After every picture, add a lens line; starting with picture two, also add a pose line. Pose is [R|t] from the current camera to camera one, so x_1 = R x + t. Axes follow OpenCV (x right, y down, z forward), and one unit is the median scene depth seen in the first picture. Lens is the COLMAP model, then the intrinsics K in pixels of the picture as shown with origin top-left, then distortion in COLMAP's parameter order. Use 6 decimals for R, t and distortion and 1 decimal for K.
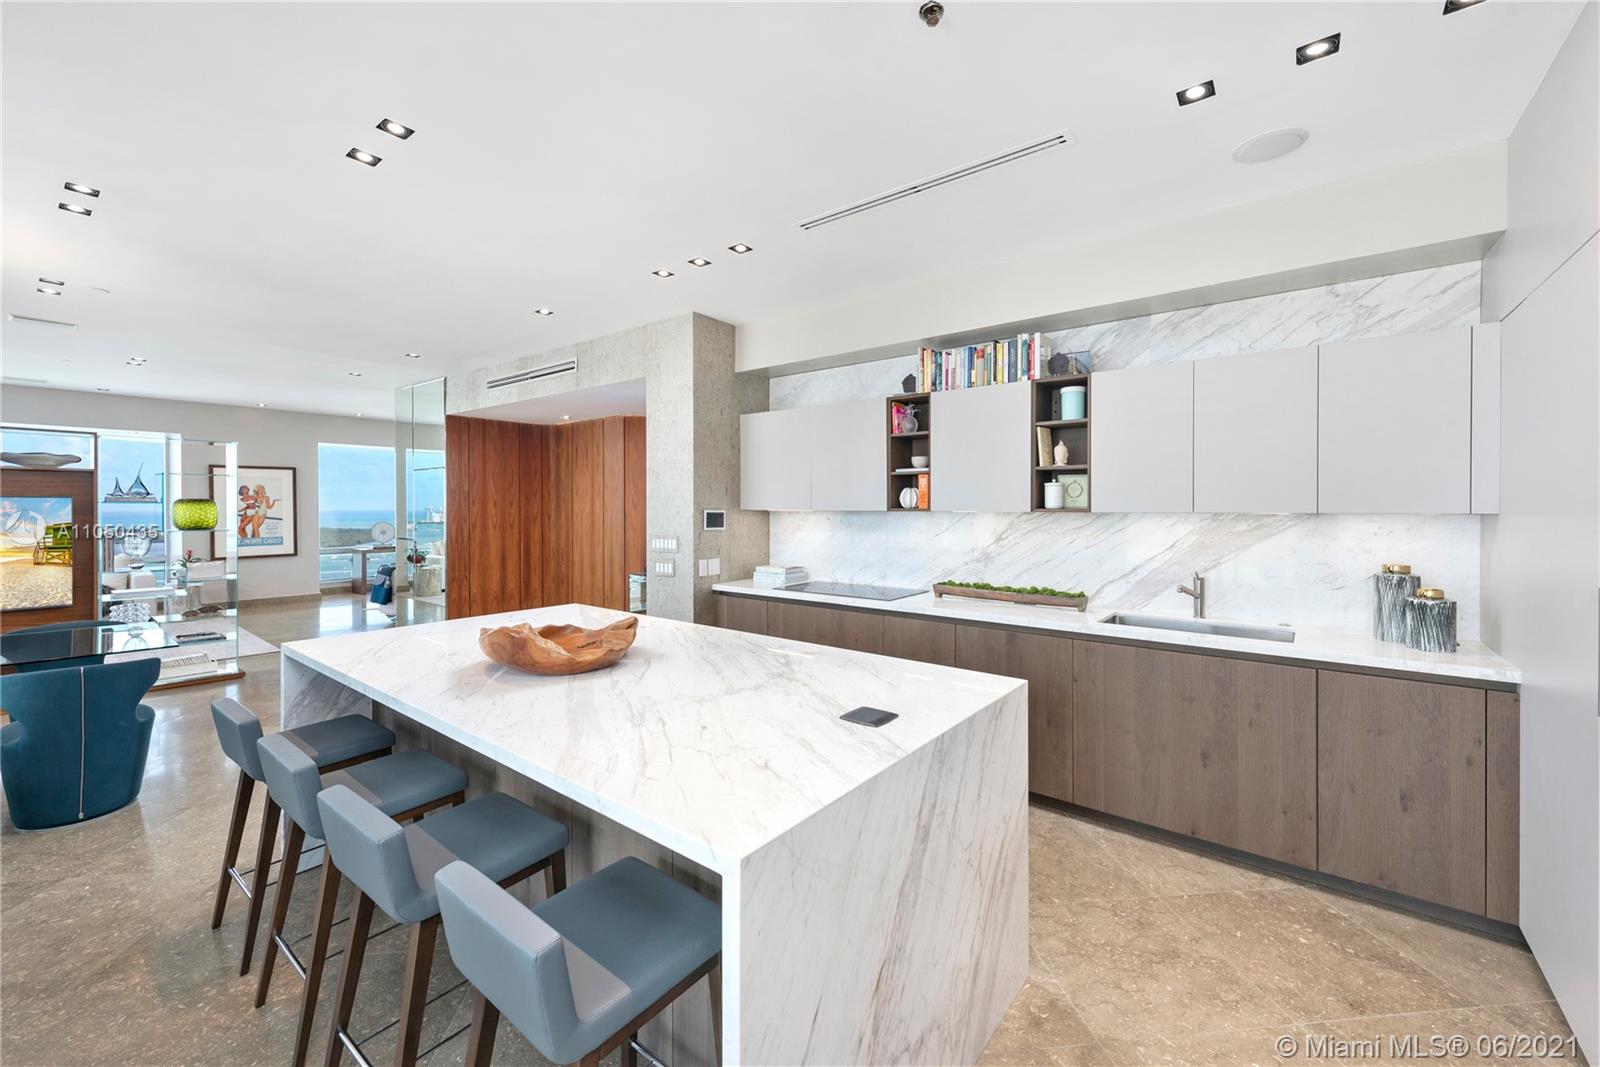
lens RADIAL K [[635.0, 0, 804.7], [0, 635.0, 514.7], [0, 0, 1]] dist [0.005940, -0.000402]
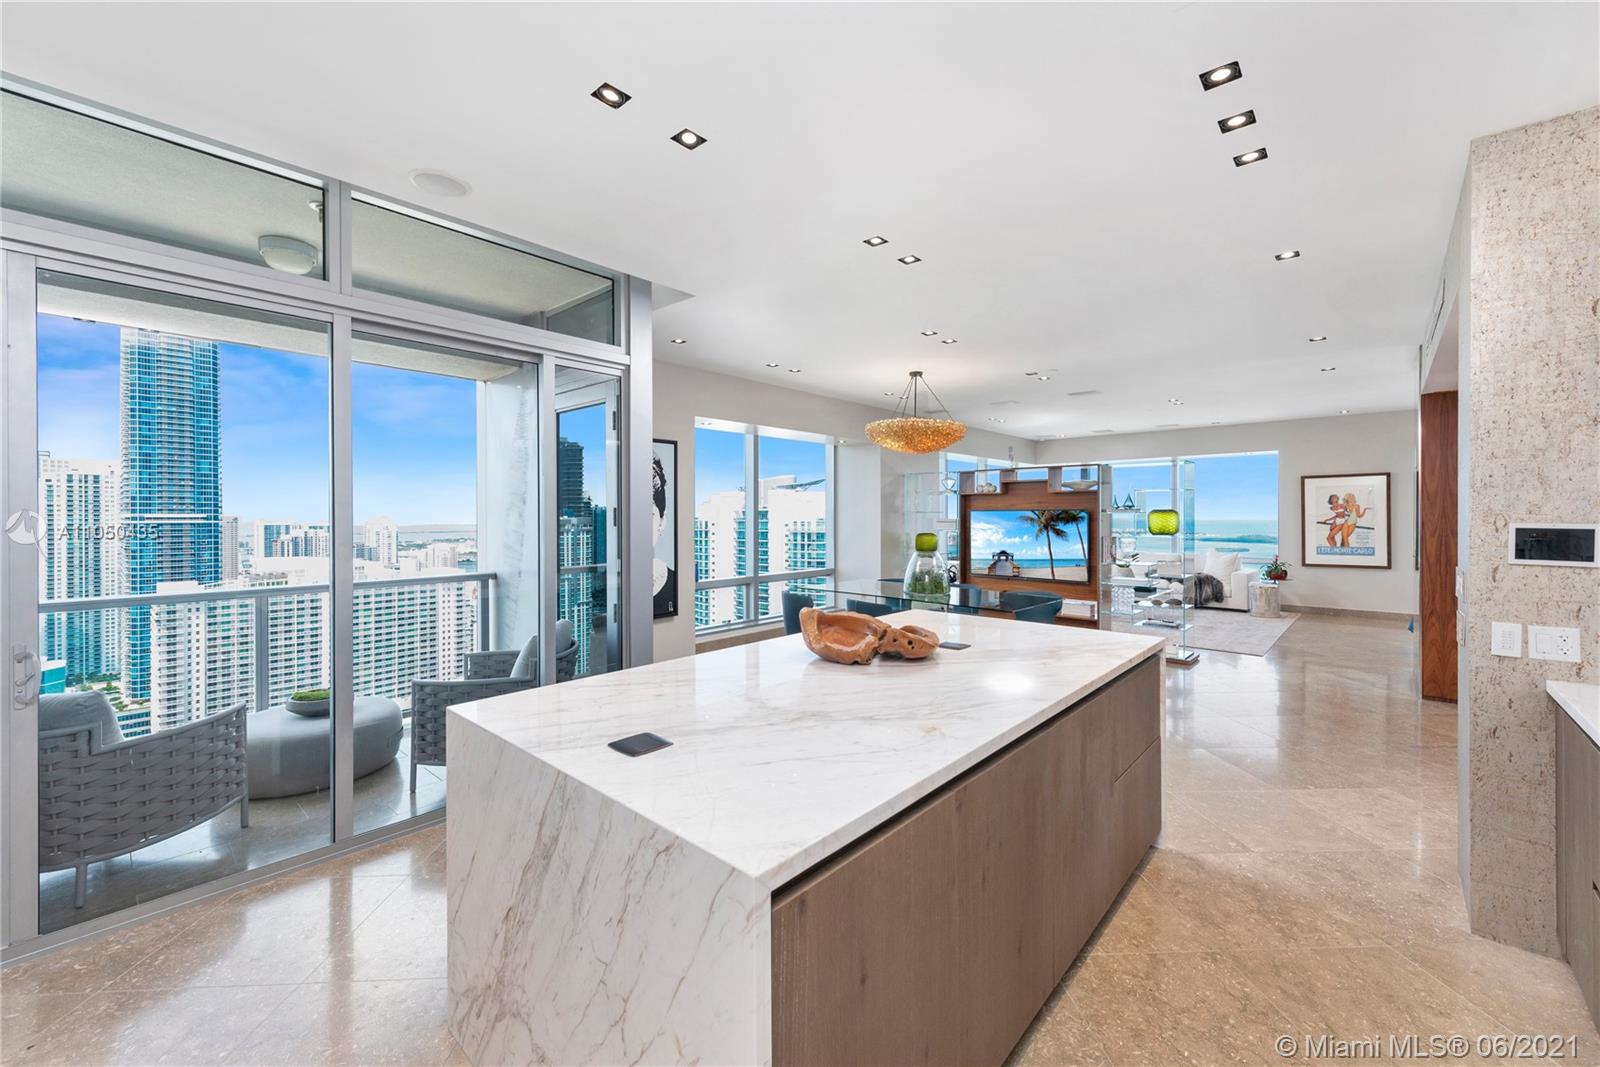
lens RADIAL K [[644.0, 0, 811.0], [0, 644.0, 515.8], [0, 0, 1]] dist [0.007278, -0.000053]
pose [[-0.067626, 0.000824, -0.997710, 0.222473], [-0.012874, 0.999916, 0.001698, -0.003727], [0.997628, 0.012960, -0.067610, 0.286266]]
